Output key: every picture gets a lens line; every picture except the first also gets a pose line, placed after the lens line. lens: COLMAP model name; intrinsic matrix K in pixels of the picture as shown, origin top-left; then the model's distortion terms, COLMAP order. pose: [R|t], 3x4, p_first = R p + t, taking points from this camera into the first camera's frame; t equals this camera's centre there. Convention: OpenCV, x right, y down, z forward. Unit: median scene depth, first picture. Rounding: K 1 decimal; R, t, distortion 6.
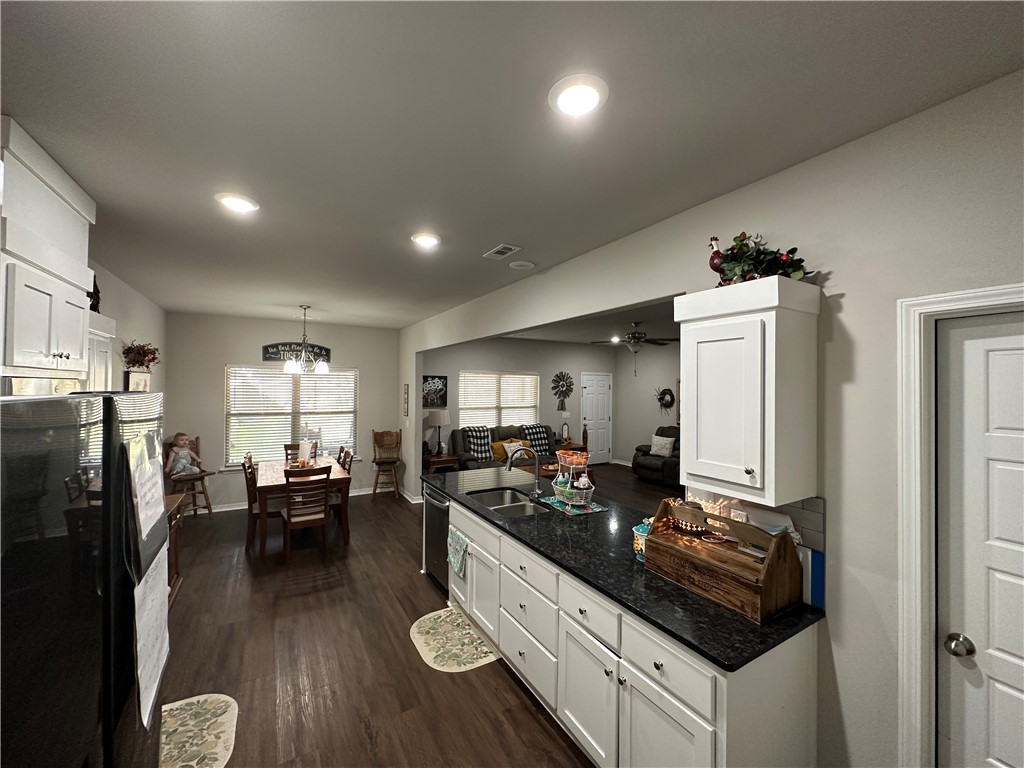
lens RADIAL K [[406.7, 0, 512.0], [0, 406.7, 384.0], [0, 0, 1]] dist [0.000412, 0.000056]
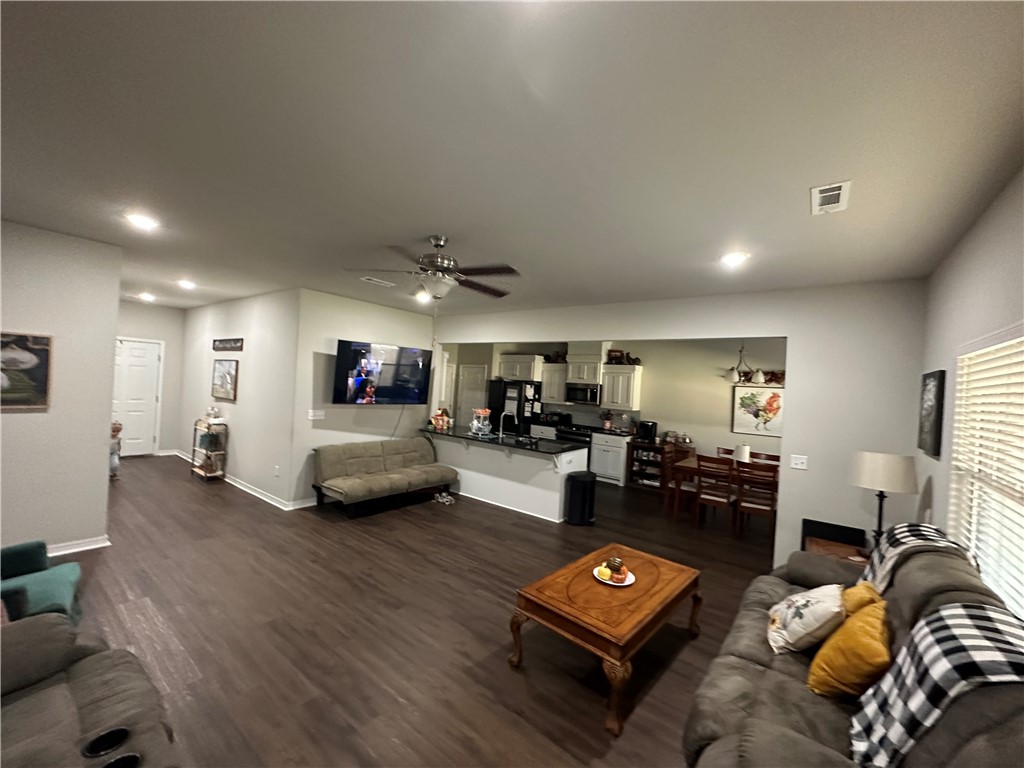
lens RADIAL K [[406.7, 0, 512.0], [0, 406.7, 384.0], [0, 0, 1]] dist [0.000412, 0.000056]
pose [[-0.925103, -0.065841, -0.373964, 0.305884], [-0.066410, 0.997728, -0.011381, 0.022046], [0.373863, 0.014306, -0.927373, 1.151315]]
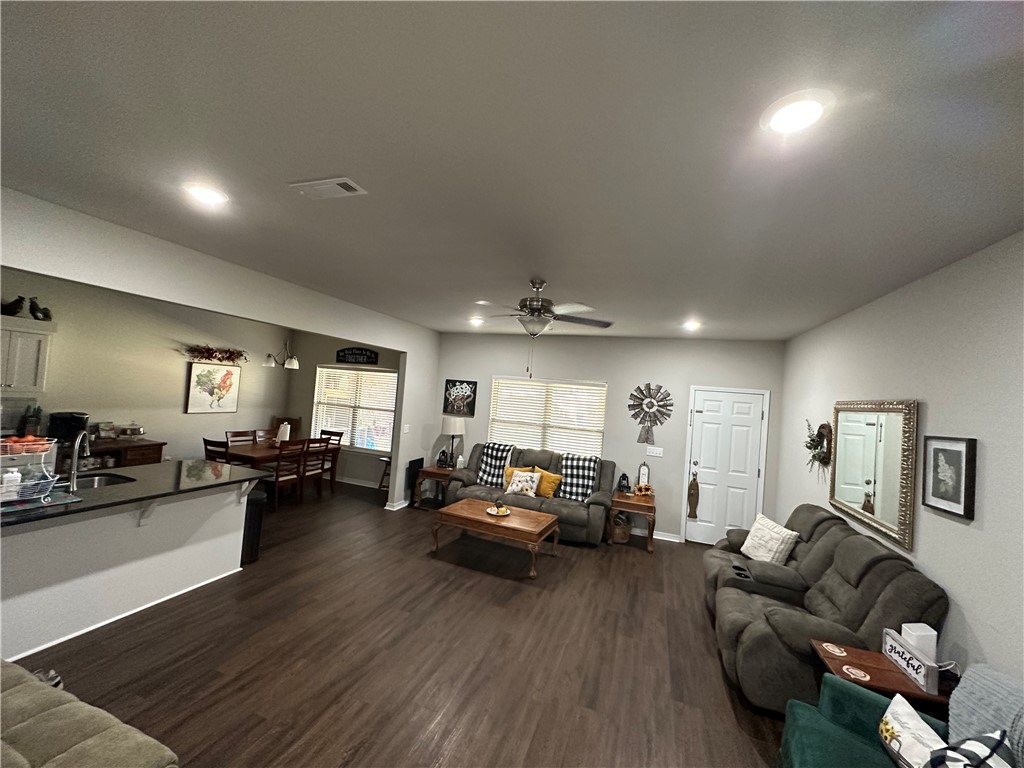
lens RADIAL K [[406.7, 0, 512.0], [0, 406.7, 384.0], [0, 0, 1]] dist [0.000412, 0.000056]
pose [[0.641148, 0.022787, -0.767079, 0.549910], [-0.070149, 0.997115, -0.029012, 0.005925], [0.764205, 0.072410, 0.640896, 0.479716]]
